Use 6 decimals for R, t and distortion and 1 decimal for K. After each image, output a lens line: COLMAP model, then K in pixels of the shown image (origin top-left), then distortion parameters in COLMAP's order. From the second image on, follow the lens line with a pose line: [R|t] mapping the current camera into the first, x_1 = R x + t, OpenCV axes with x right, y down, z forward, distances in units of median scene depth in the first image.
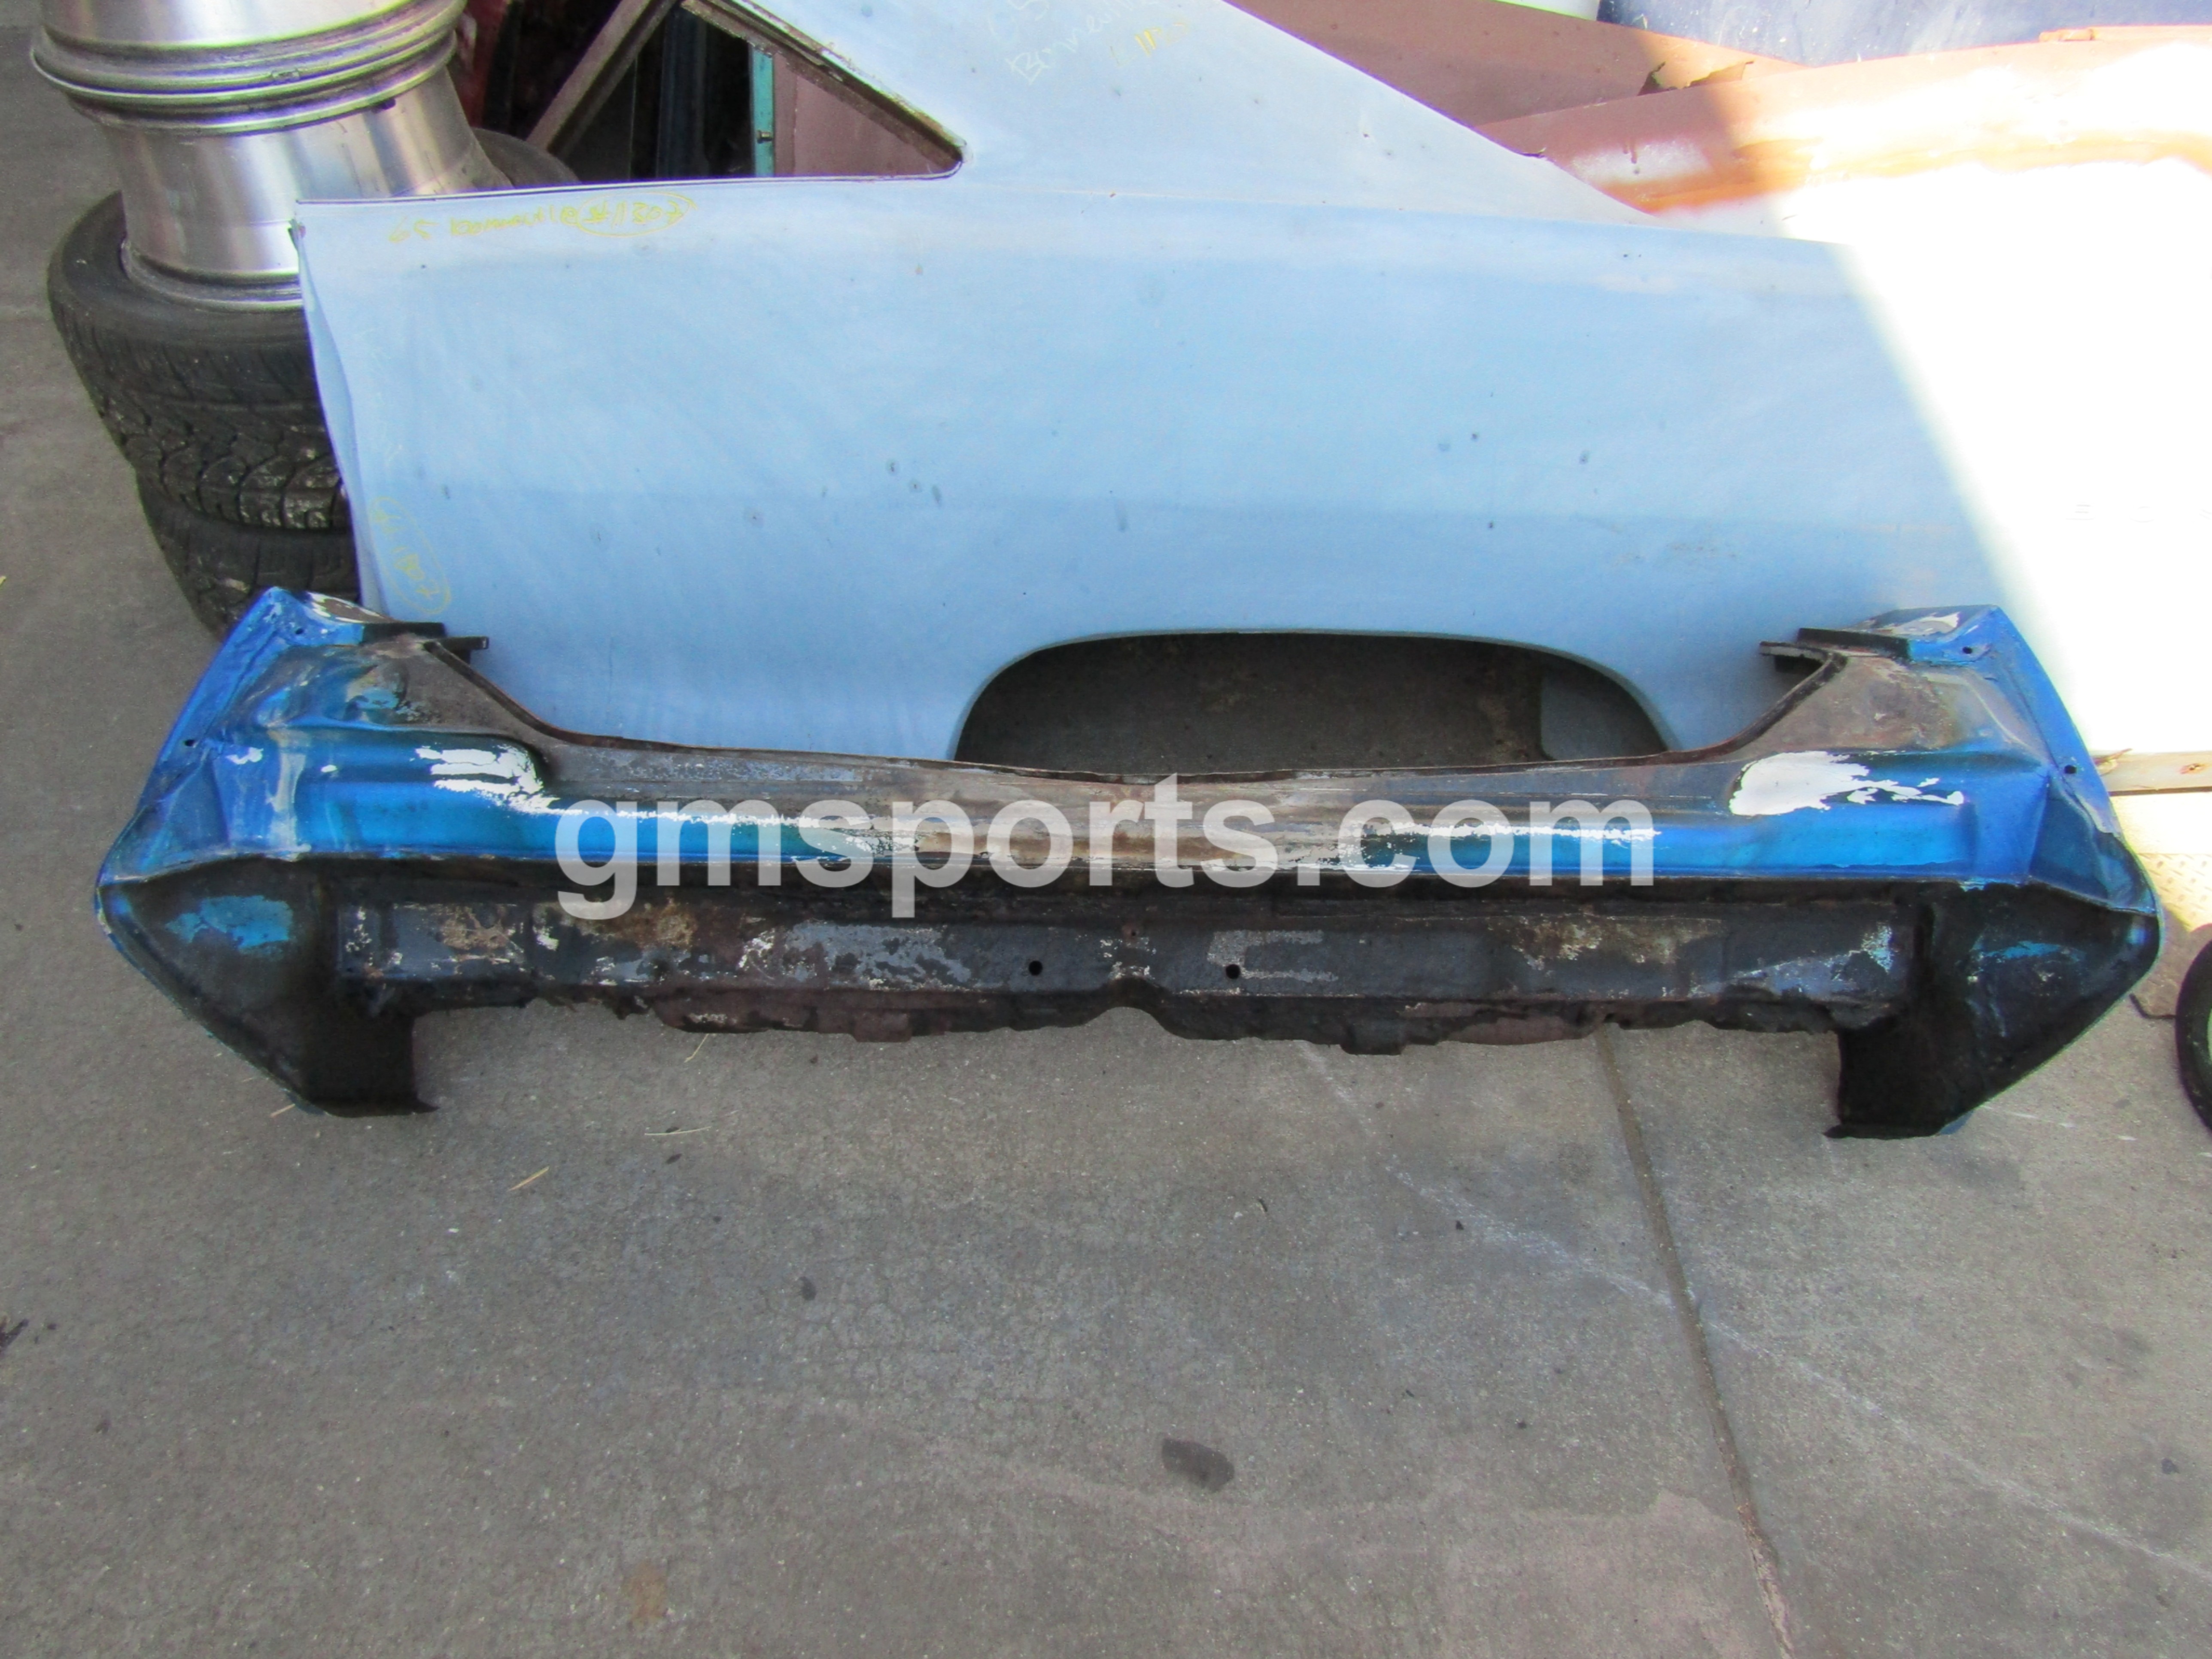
lens RADIAL K [[1571.8, 0, 1115.7], [0, 1571.8, 836.7], [0, 0, 1]] dist [-0.006471, -0.000030]
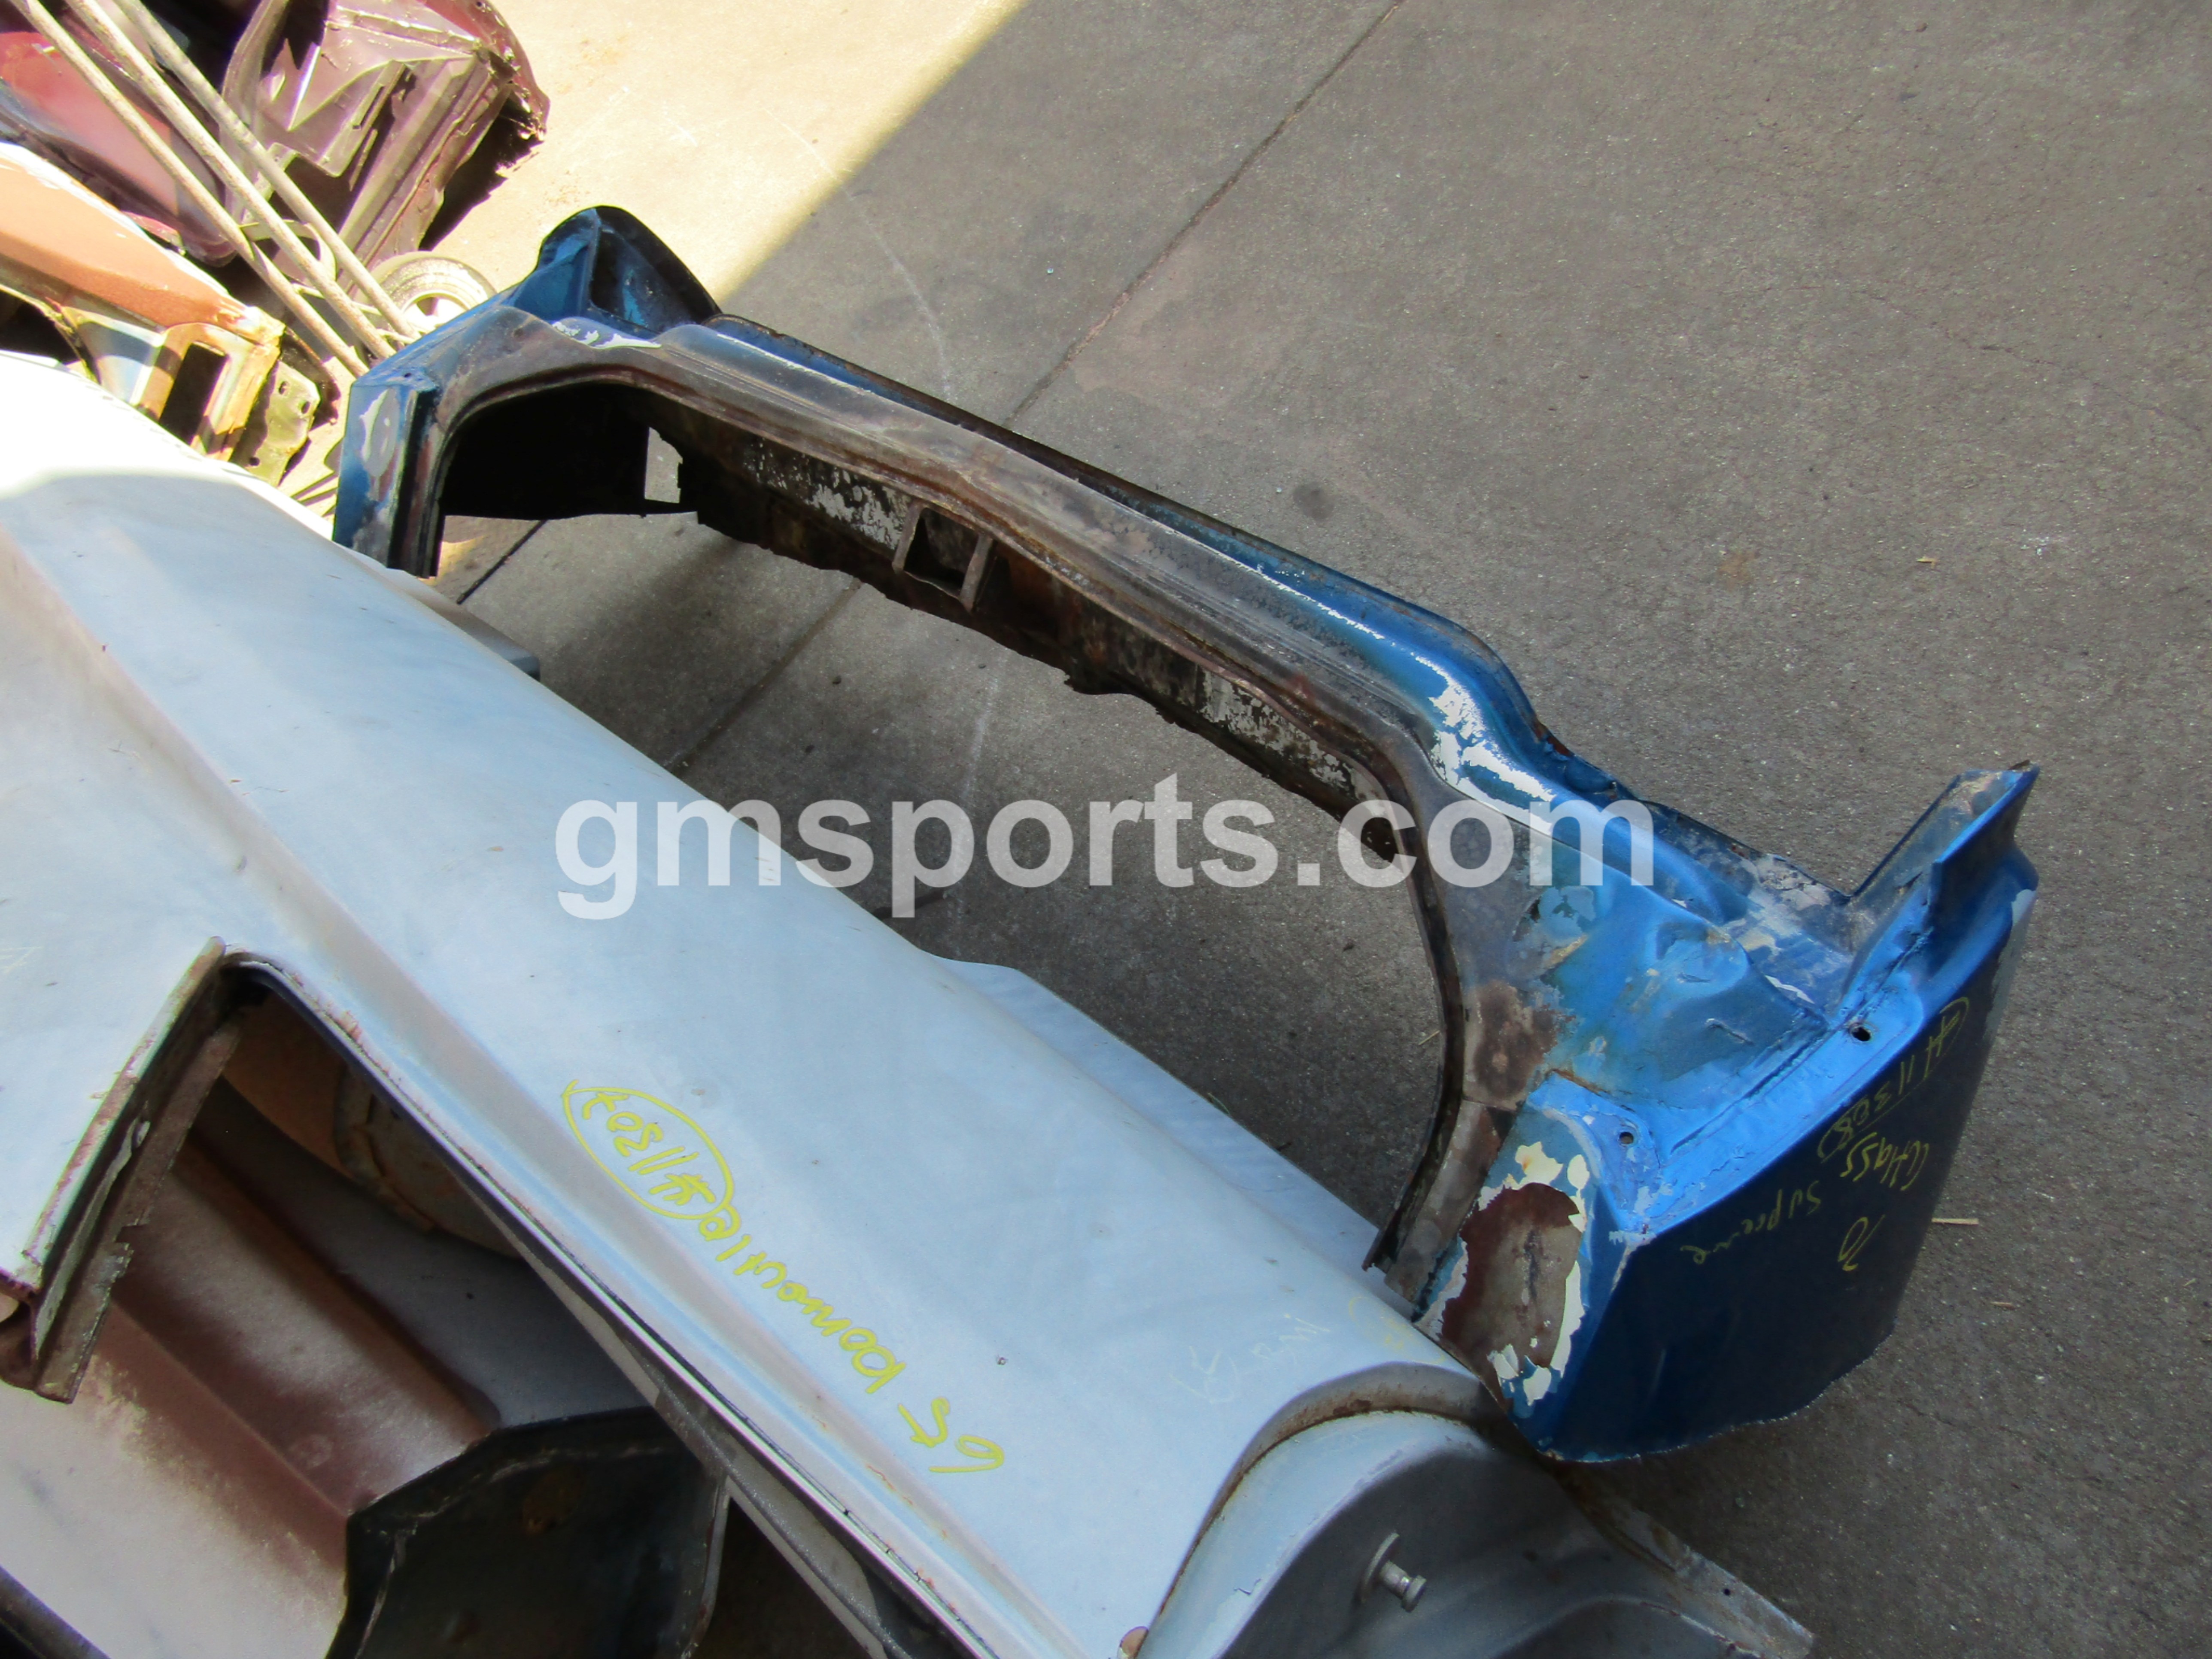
lens RADIAL K [[1571.8, 0, 1104.1], [0, 1571.8, 816.5], [0, 0, 1]] dist [-0.006471, -0.000030]
pose [[-0.688575, -0.437802, 0.578095, -0.662264], [0.694237, -0.167647, 0.699950, -0.643894], [-0.209524, 0.883303, 0.419375, 0.682864]]
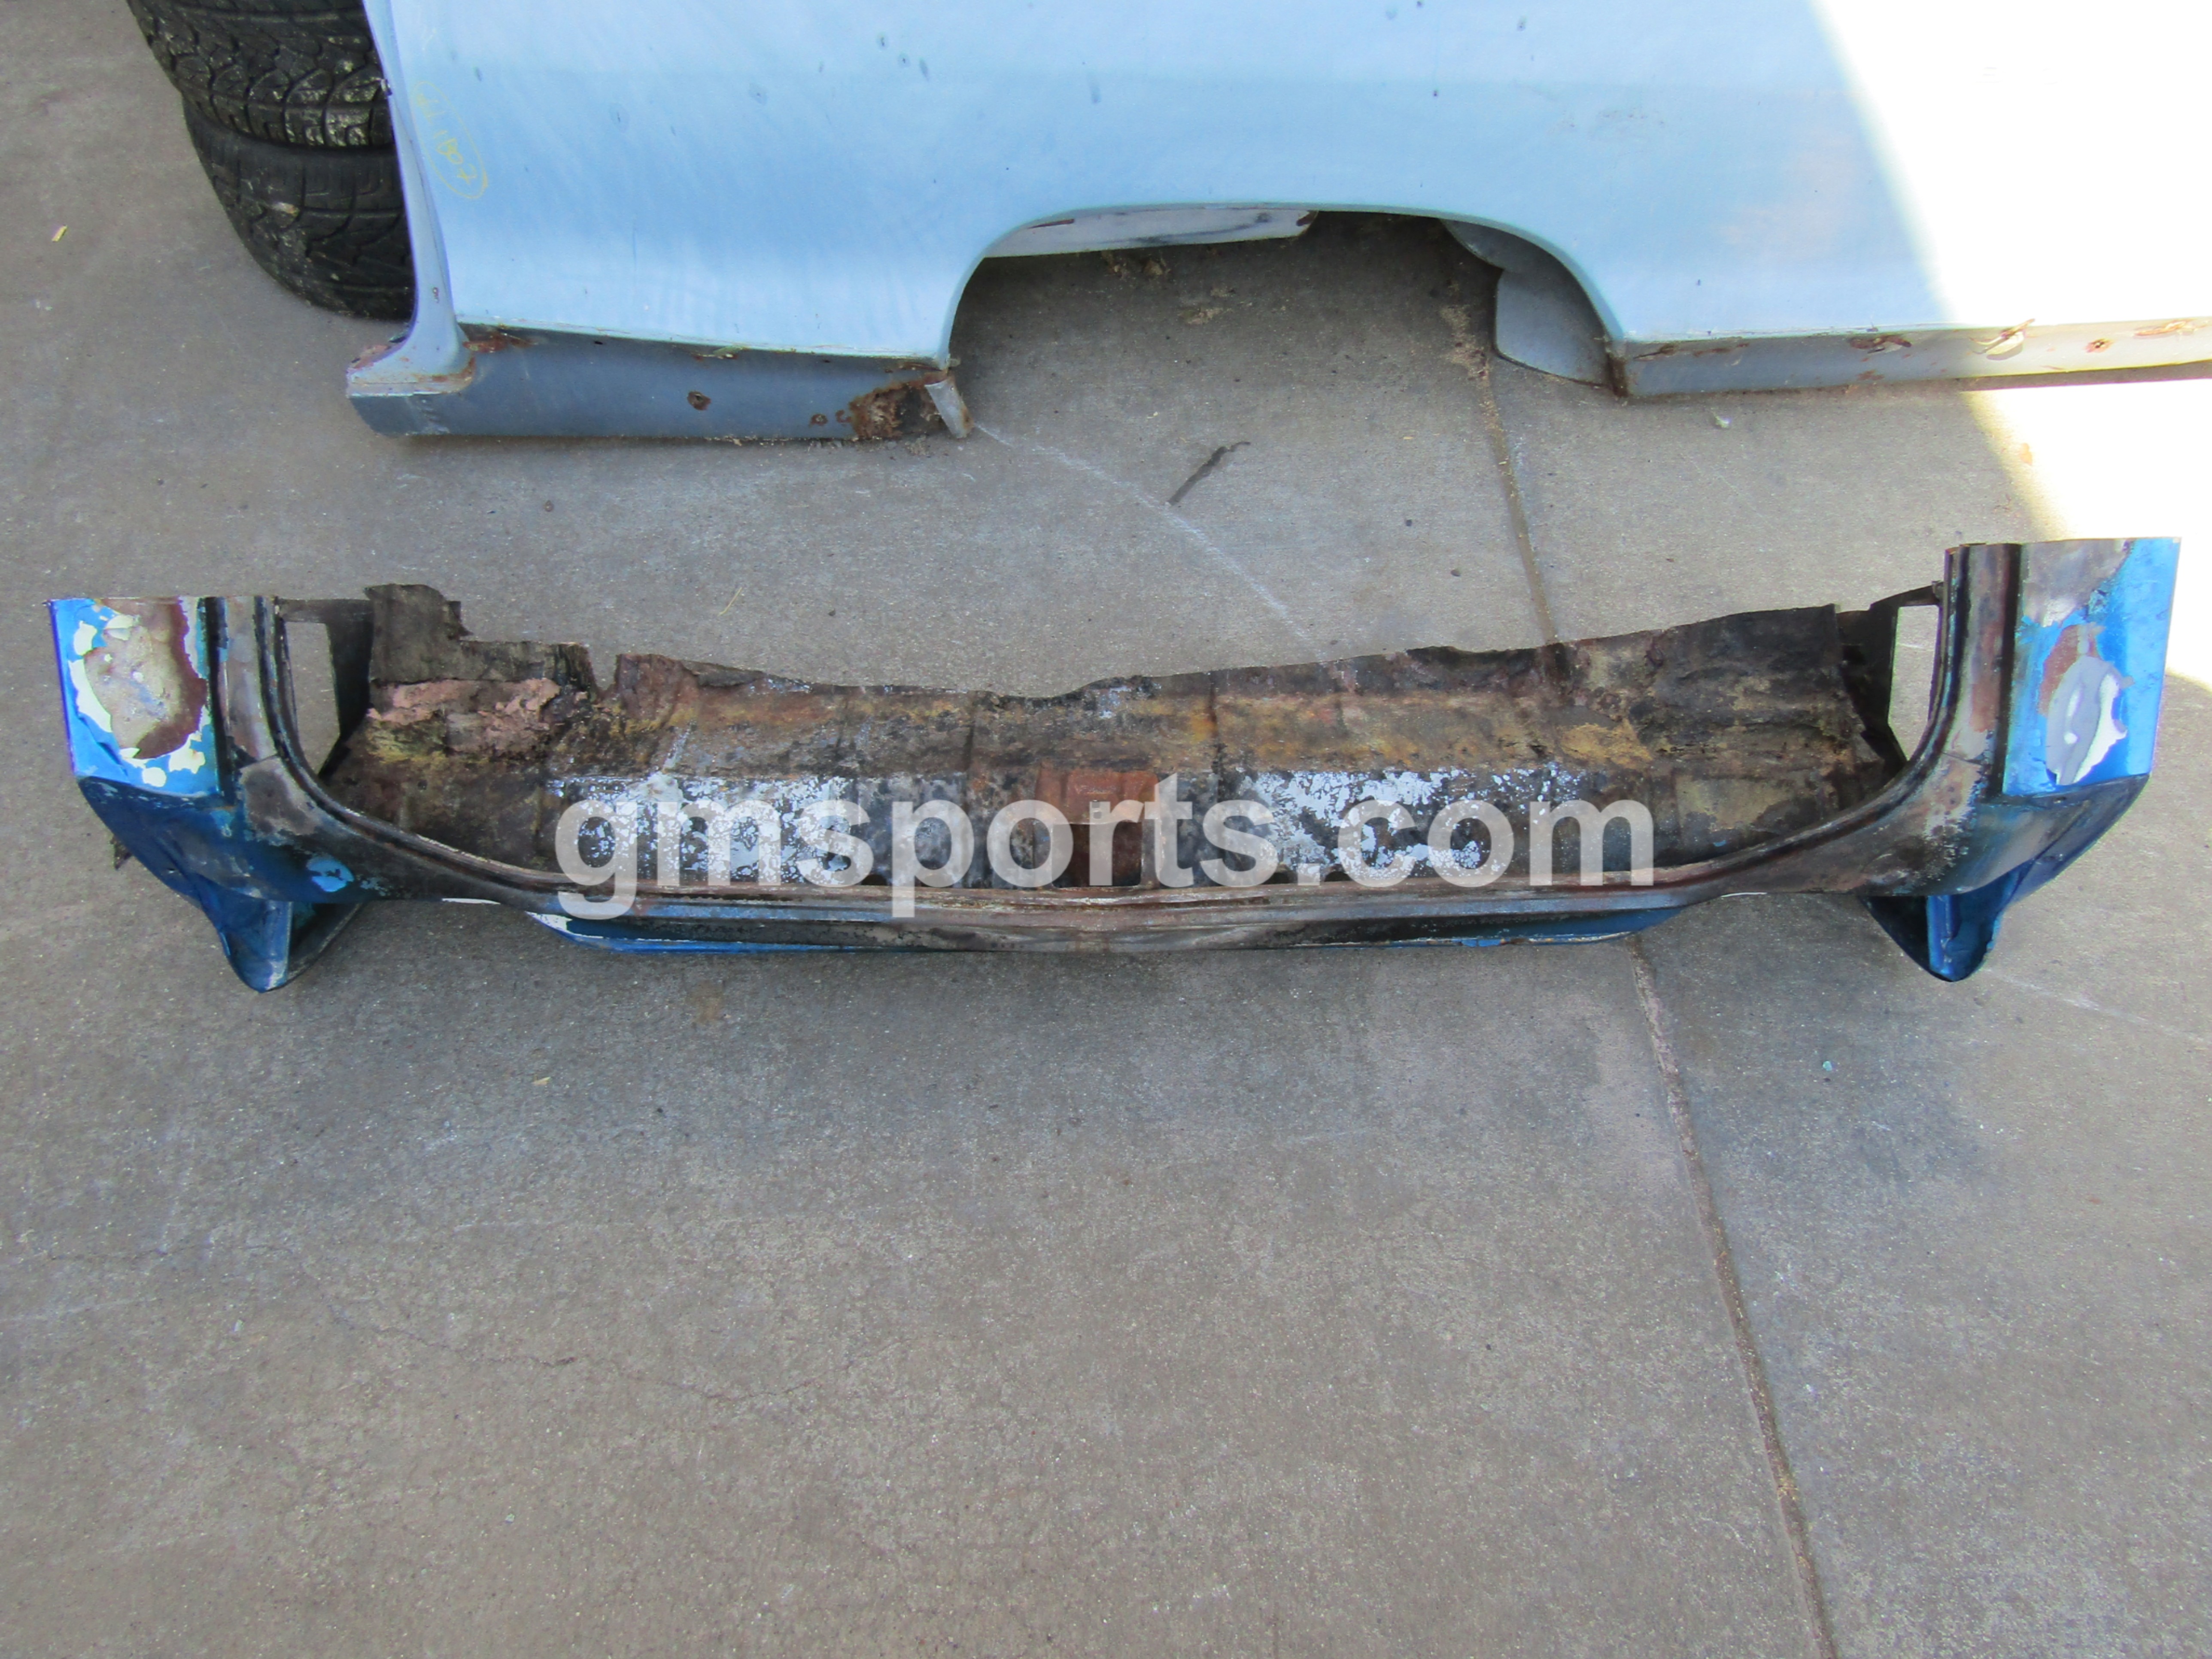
lens RADIAL K [[1571.8, 0, 1115.4], [0, 1571.8, 830.9], [0, 0, 1]] dist [-0.006471, -0.000030]
pose [[0.999792, -0.011588, -0.016771, 0.032363], [0.013607, 0.991968, 0.125755, 0.181820], [0.015179, -0.125958, 0.991920, -0.155058]]
